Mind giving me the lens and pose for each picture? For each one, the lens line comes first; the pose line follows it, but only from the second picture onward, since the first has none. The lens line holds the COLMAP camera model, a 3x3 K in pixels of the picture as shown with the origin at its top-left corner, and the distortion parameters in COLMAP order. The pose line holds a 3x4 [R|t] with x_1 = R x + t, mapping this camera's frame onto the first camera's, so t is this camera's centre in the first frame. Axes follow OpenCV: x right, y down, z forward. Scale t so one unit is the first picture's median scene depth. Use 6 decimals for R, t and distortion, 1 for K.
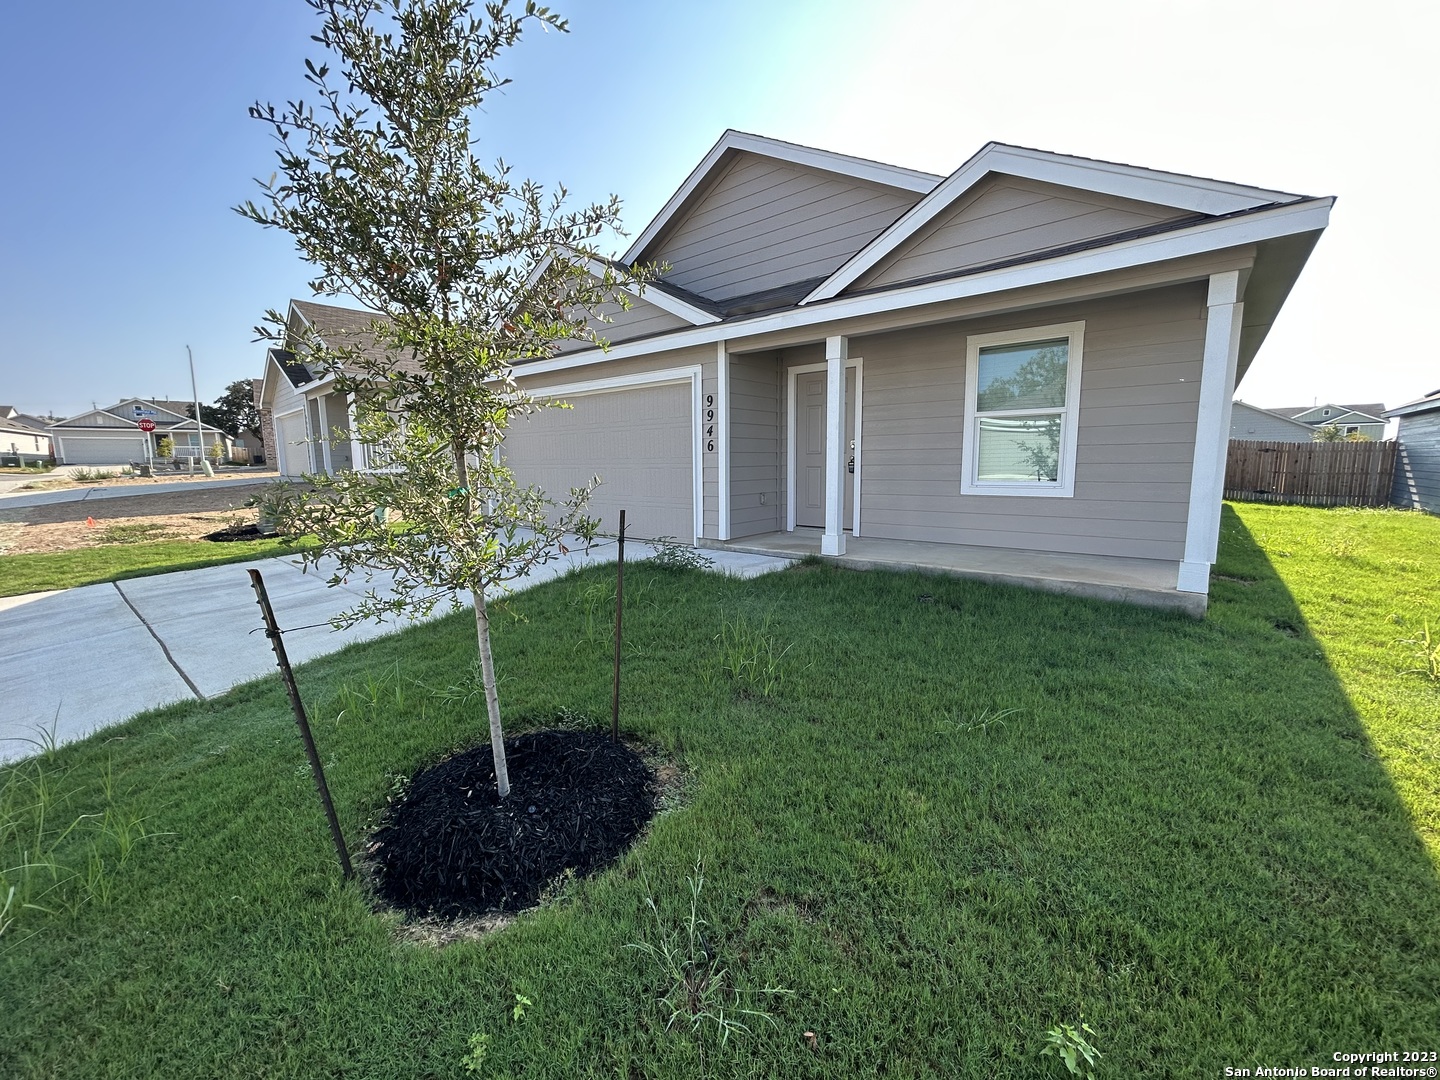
lens RADIAL K [[574.7, 0, 725.9], [0, 574.7, 536.4], [0, 0, 1]] dist [0.002364, 0.000074]
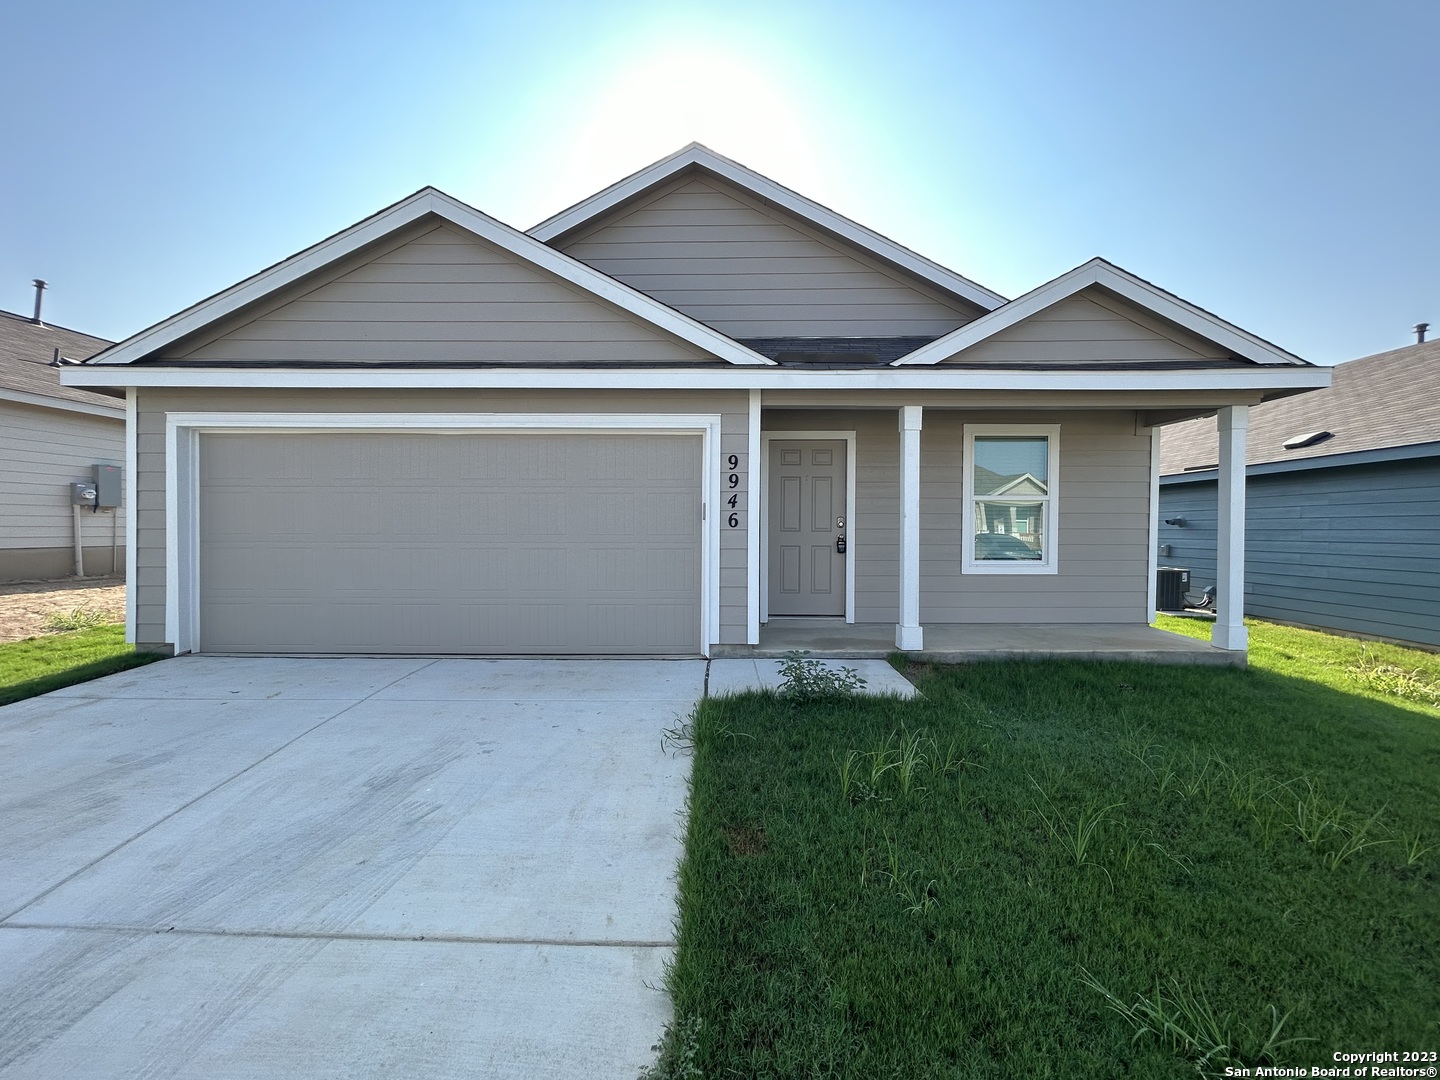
lens RADIAL K [[574.7, 0, 720.6], [0, 574.7, 534.6], [0, 0, 1]] dist [0.002364, 0.000074]
pose [[0.782596, 0.005127, 0.622508, -0.529559], [0.070672, 0.992770, -0.097023, -0.069099], [-0.618505, 0.119924, 0.776576, 0.439297]]
